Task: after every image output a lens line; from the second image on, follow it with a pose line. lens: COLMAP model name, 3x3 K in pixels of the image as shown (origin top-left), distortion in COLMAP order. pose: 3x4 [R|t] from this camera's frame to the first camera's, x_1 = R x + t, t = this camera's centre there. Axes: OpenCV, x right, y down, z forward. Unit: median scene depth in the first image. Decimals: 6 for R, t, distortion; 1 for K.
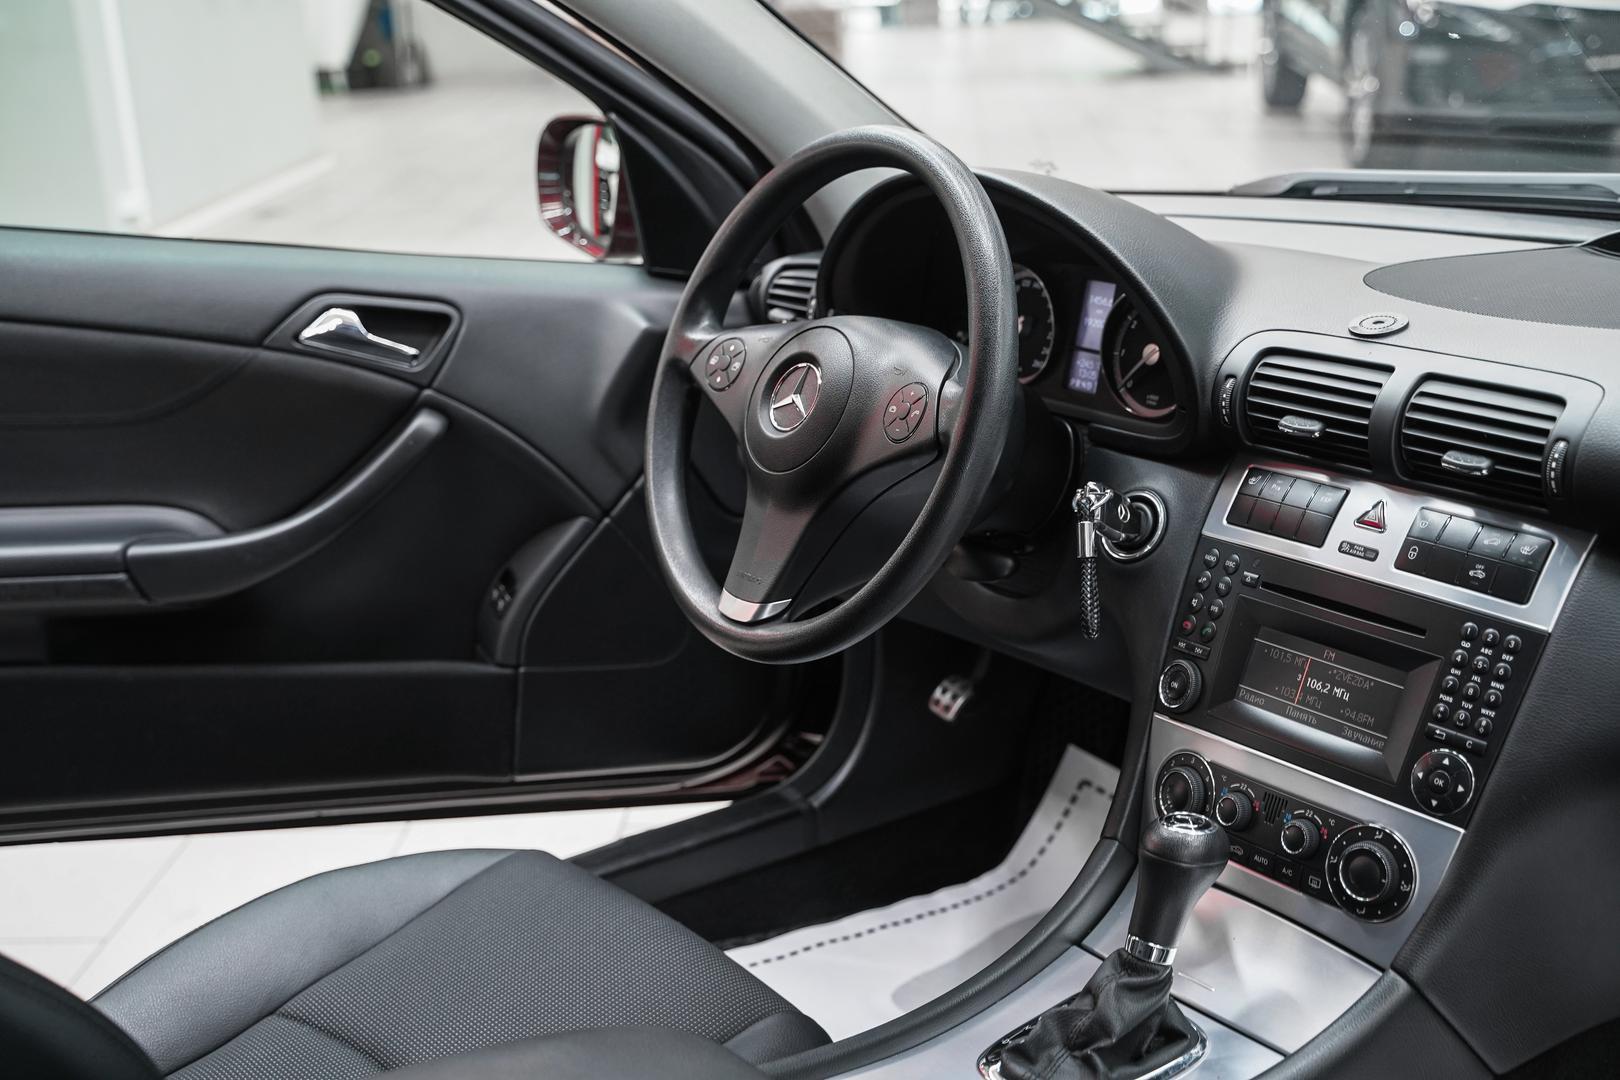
lens RADIAL K [[2035.3, 0, 814.9], [0, 2035.3, 546.8], [0, 0, 1]] dist [0.036403, 0.058691]
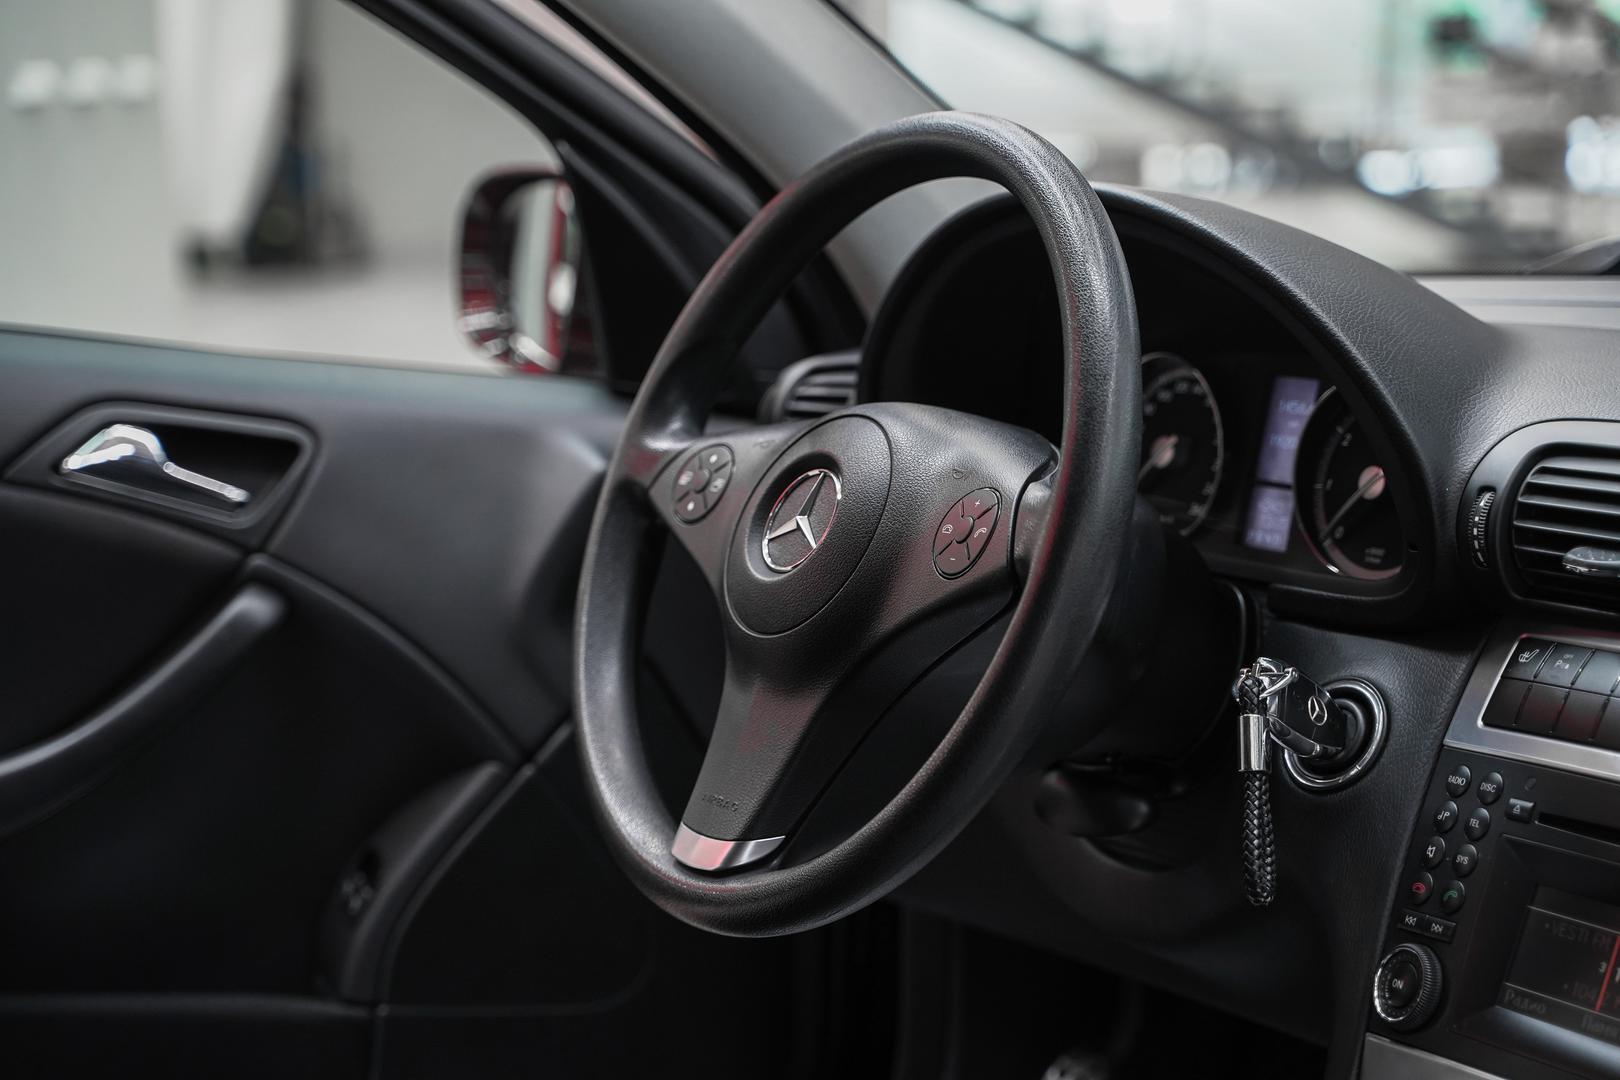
lens RADIAL K [[3173.5, 0, 803.5], [0, 3173.5, 515.4], [0, 0, 1]] dist [0.283330, 0.129072]
pose [[0.998559, 0.023820, -0.048087, 0.040314], [-0.031050, 0.987317, -0.155693, 0.083413], [0.043768, 0.156961, 0.986634, 0.012988]]
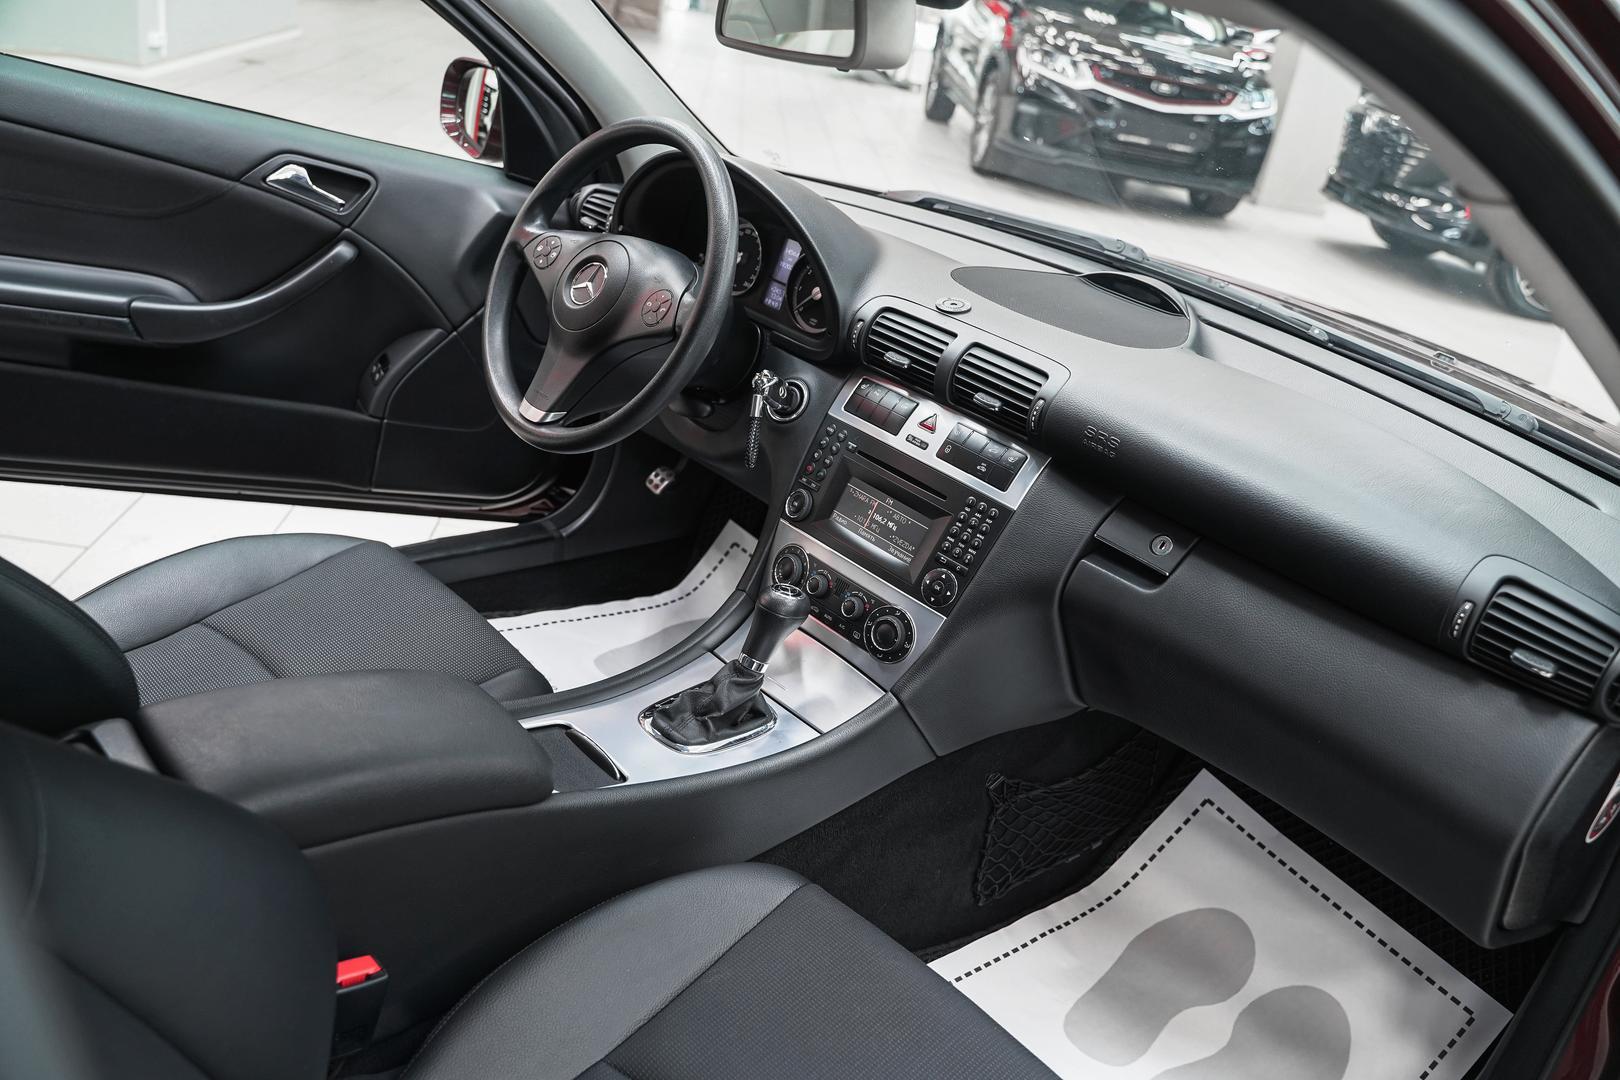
lens RADIAL K [[1326.3, 0, 810.0], [0, 1326.3, 540.0], [0, 0, 1]] dist [-0.118339, 0.090087]
pose [[0.972886, 0.143235, 0.181596, 0.000480], [-0.166192, 0.978987, 0.118174, -0.029802], [-0.160854, -0.145149, 0.976247, -0.033594]]
